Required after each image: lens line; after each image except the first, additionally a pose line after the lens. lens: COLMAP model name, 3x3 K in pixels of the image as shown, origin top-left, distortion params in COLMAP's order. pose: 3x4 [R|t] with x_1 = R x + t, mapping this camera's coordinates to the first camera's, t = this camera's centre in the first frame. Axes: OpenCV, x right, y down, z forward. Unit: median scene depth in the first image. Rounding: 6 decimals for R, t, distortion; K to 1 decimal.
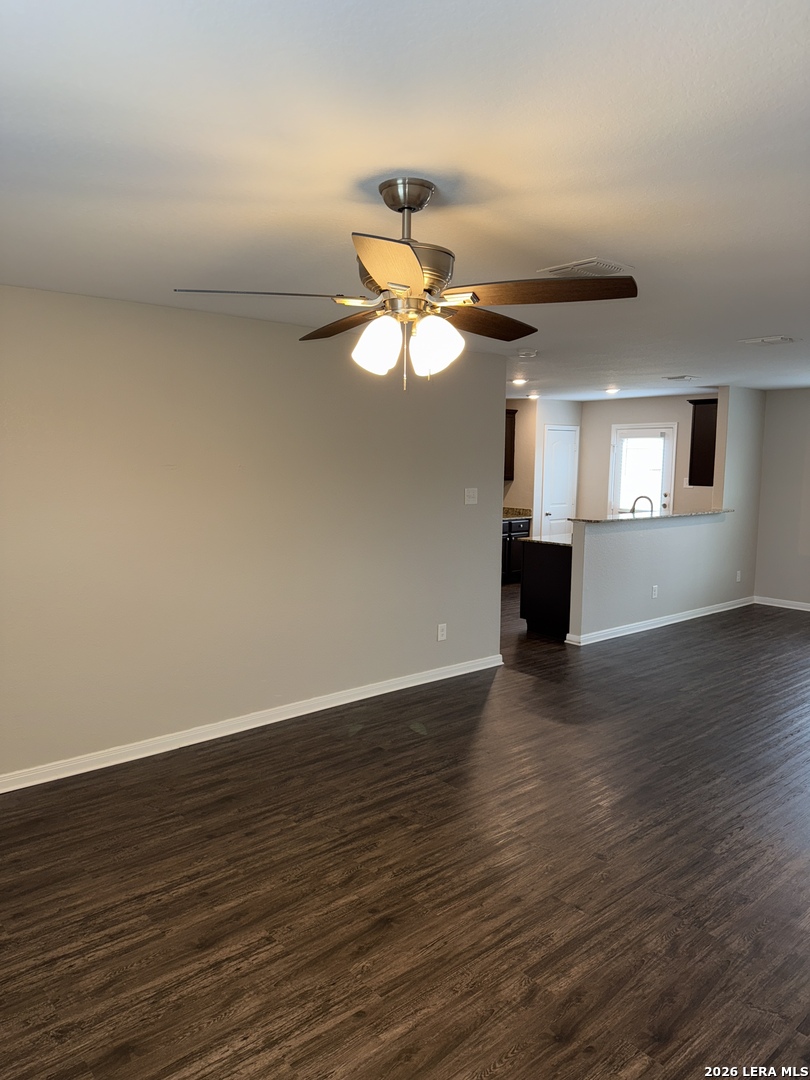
lens RADIAL K [[752.9, 0, 405.0], [0, 752.9, 540.0], [0, 0, 1]] dist [-0.010404, -0.006146]
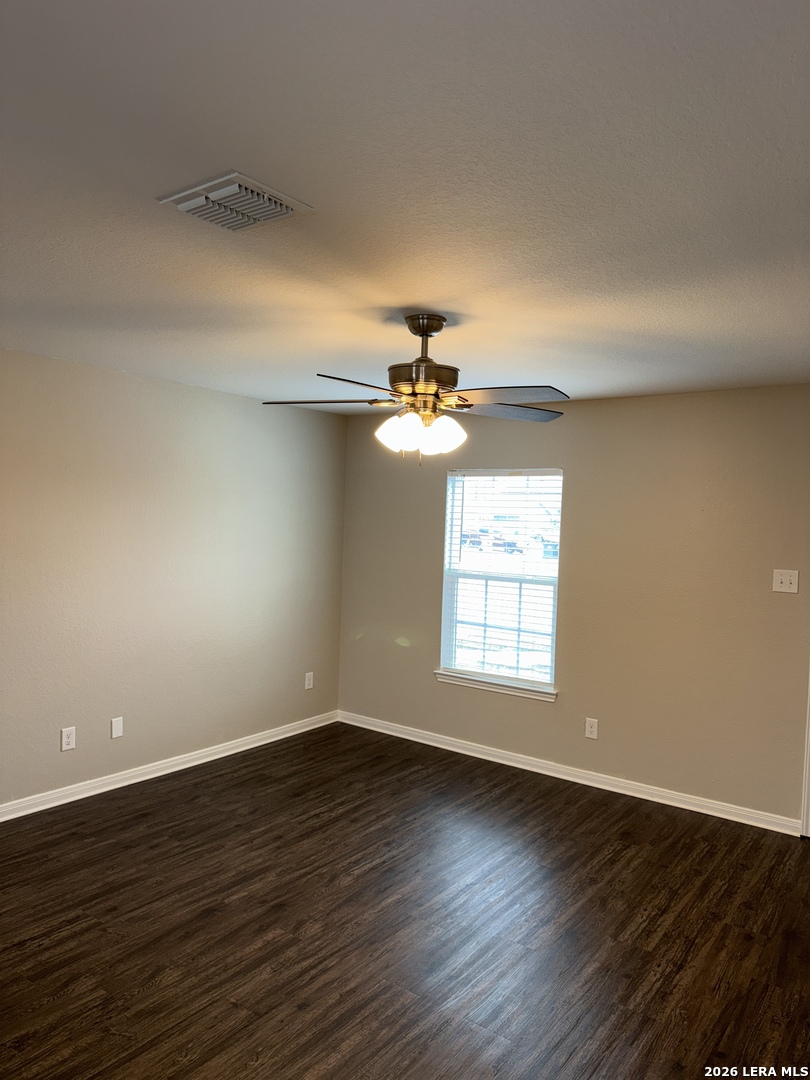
lens RADIAL K [[775.8, 0, 405.0], [0, 775.8, 540.0], [0, 0, 1]] dist [0.008912, -0.006627]
pose [[-0.973964, -0.034702, -0.224032, 0.264101], [-0.067353, 0.987888, 0.139789, -0.212520], [0.216468, 0.151239, -0.964504, 1.891456]]
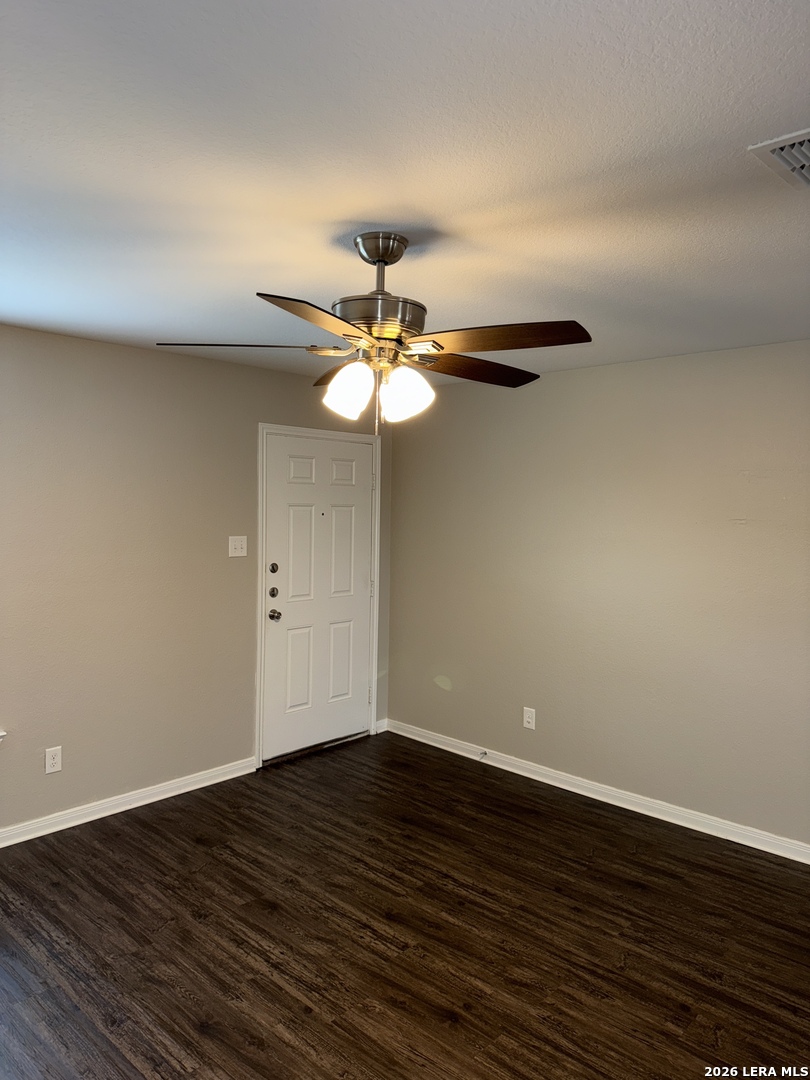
lens RADIAL K [[775.8, 0, 405.0], [0, 775.8, 540.0], [0, 0, 1]] dist [0.008912, -0.006627]
pose [[0.110332, 0.048241, -0.992723, 0.848409], [-0.131023, 0.990810, 0.033586, -0.080463], [0.985221, 0.126364, 0.115639, 0.749952]]
